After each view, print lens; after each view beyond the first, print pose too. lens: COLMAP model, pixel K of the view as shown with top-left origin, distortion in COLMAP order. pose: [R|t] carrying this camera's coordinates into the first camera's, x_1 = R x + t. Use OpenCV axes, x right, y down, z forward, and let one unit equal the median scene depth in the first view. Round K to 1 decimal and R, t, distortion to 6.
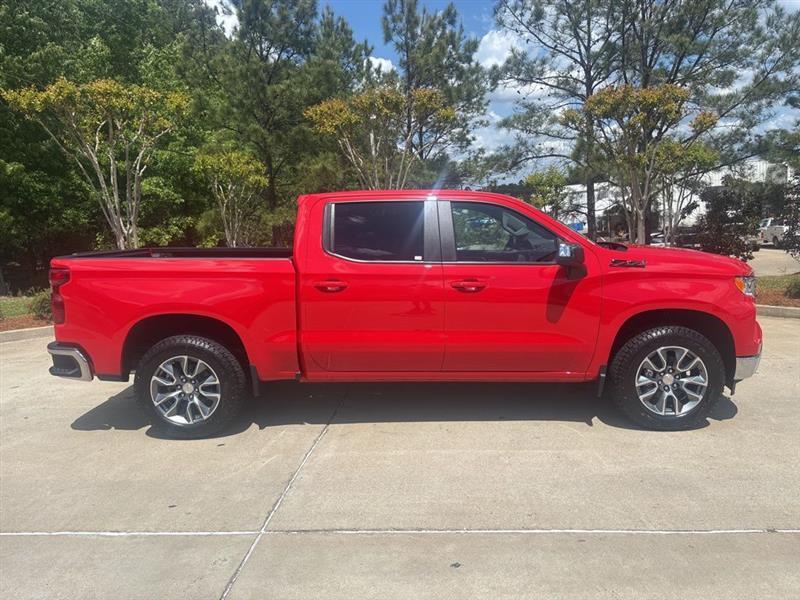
lens RADIAL K [[623.4, 0, 400.0], [0, 623.4, 300.0], [0, 0, 1]] dist [0.034082, -0.032296]
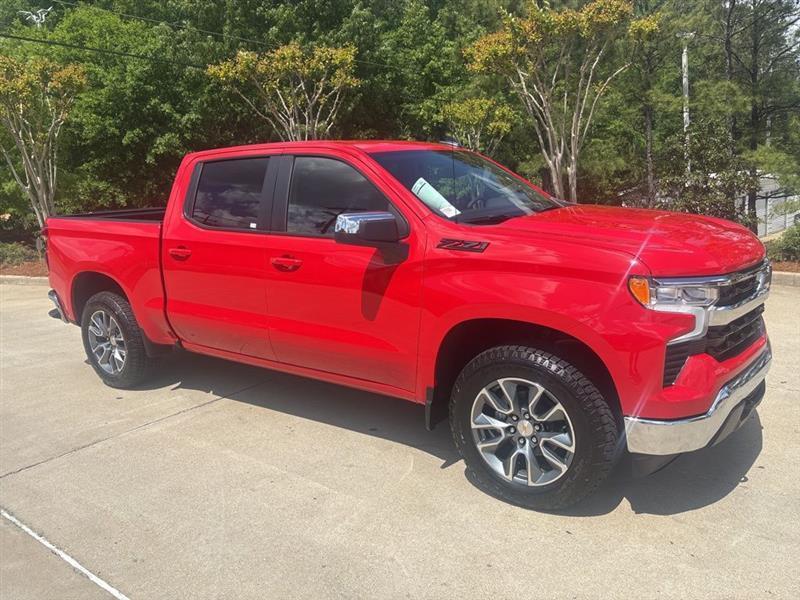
lens RADIAL K [[623.4, 0, 400.0], [0, 623.4, 300.0], [0, 0, 1]] dist [0.034082, -0.032296]
pose [[0.810183, 0.096611, -0.578160, 0.694124], [-0.040770, 0.993223, 0.108837, -0.068548], [0.584757, -0.064606, 0.808632, 0.428296]]
